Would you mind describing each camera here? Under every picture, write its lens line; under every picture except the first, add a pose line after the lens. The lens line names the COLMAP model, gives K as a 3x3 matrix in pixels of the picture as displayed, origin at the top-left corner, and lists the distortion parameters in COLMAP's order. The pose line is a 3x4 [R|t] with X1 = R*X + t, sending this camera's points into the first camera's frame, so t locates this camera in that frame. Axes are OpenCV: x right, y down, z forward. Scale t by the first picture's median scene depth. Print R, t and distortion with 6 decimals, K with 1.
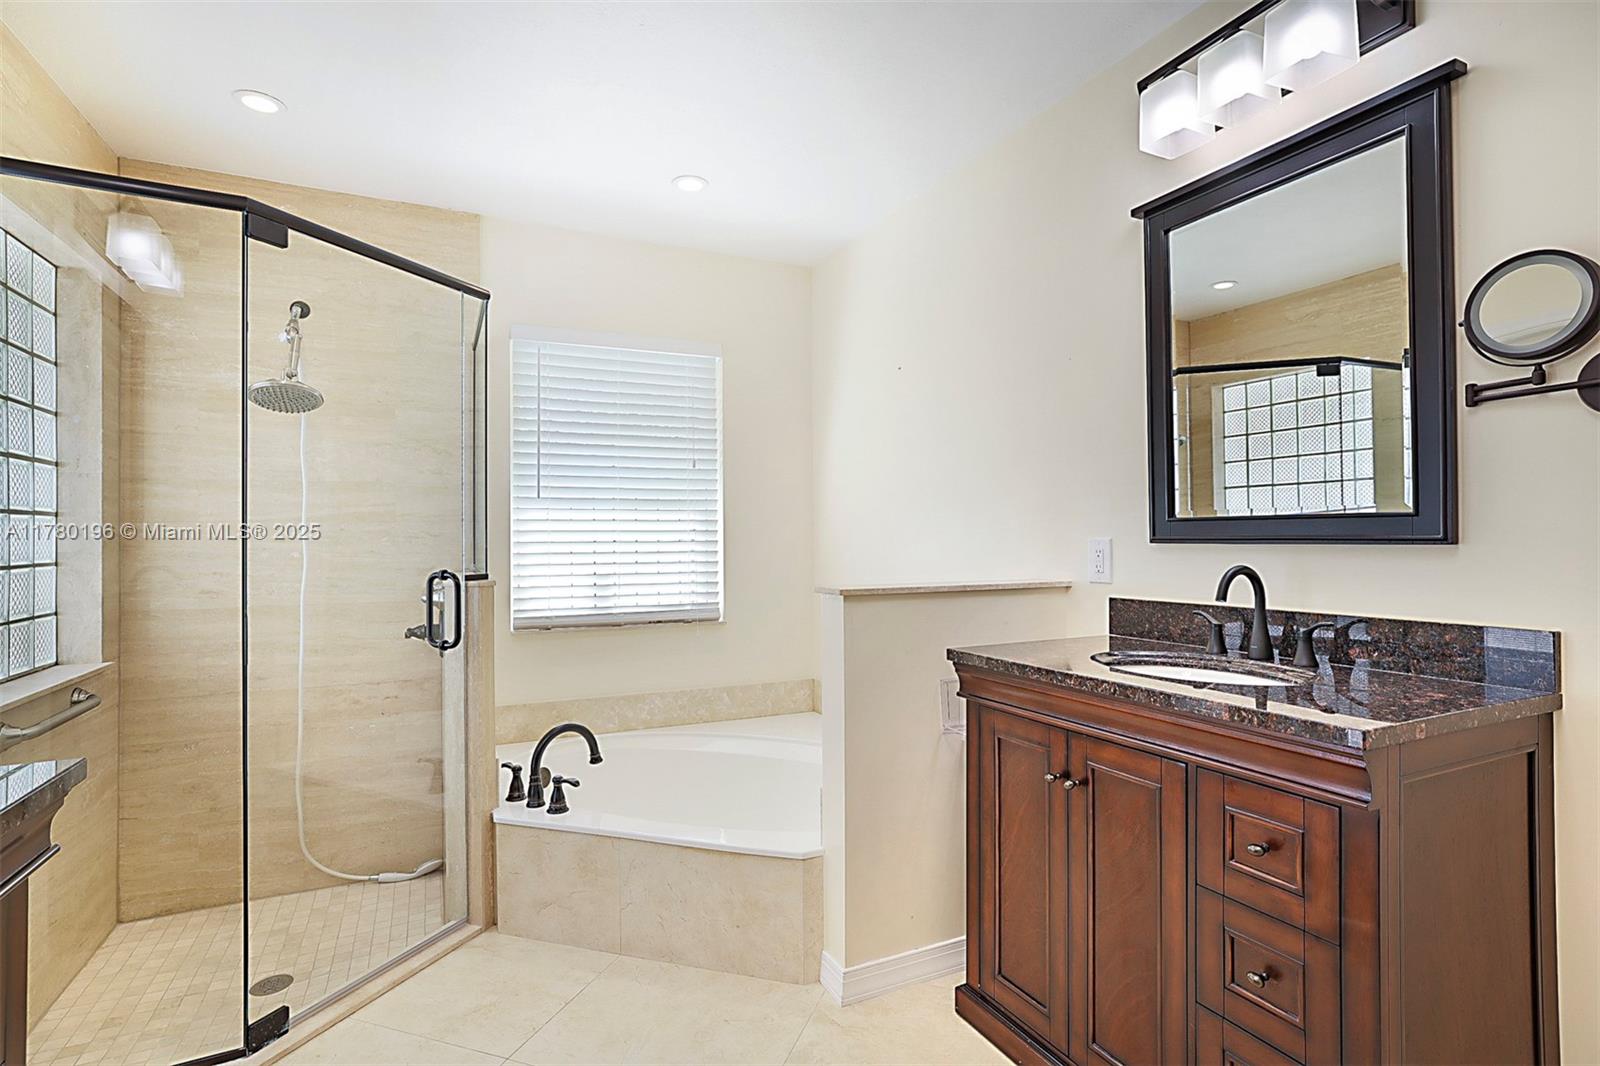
lens RADIAL K [[797.8, 0, 800.0], [0, 797.8, 529.9], [0, 0, 1]] dist [-0.000989, 0.004192]
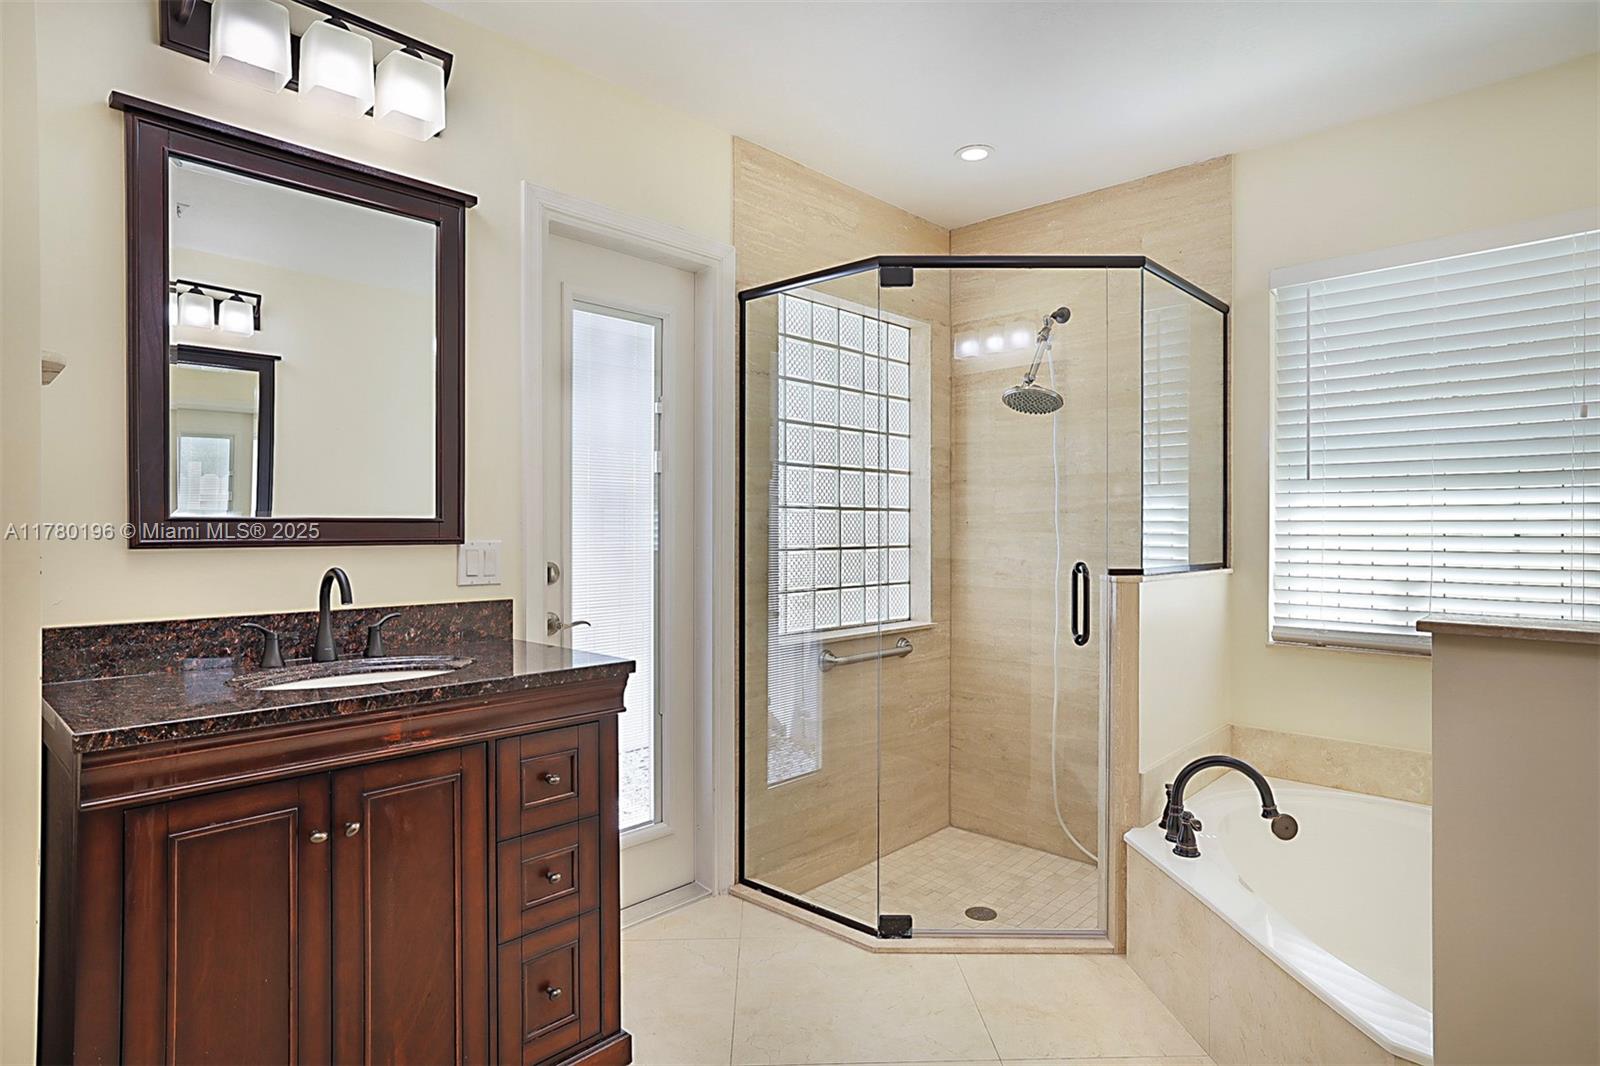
lens RADIAL K [[871.2, 0, 799.0], [0, 871.2, 531.2], [0, 0, 1]] dist [0.001290, -0.000240]
pose [[0.367526, 0.008446, -0.929975, 0.367073], [0.004299, 0.999933, 0.010780, 0.000068], [0.930003, -0.007960, 0.367465, 0.261439]]
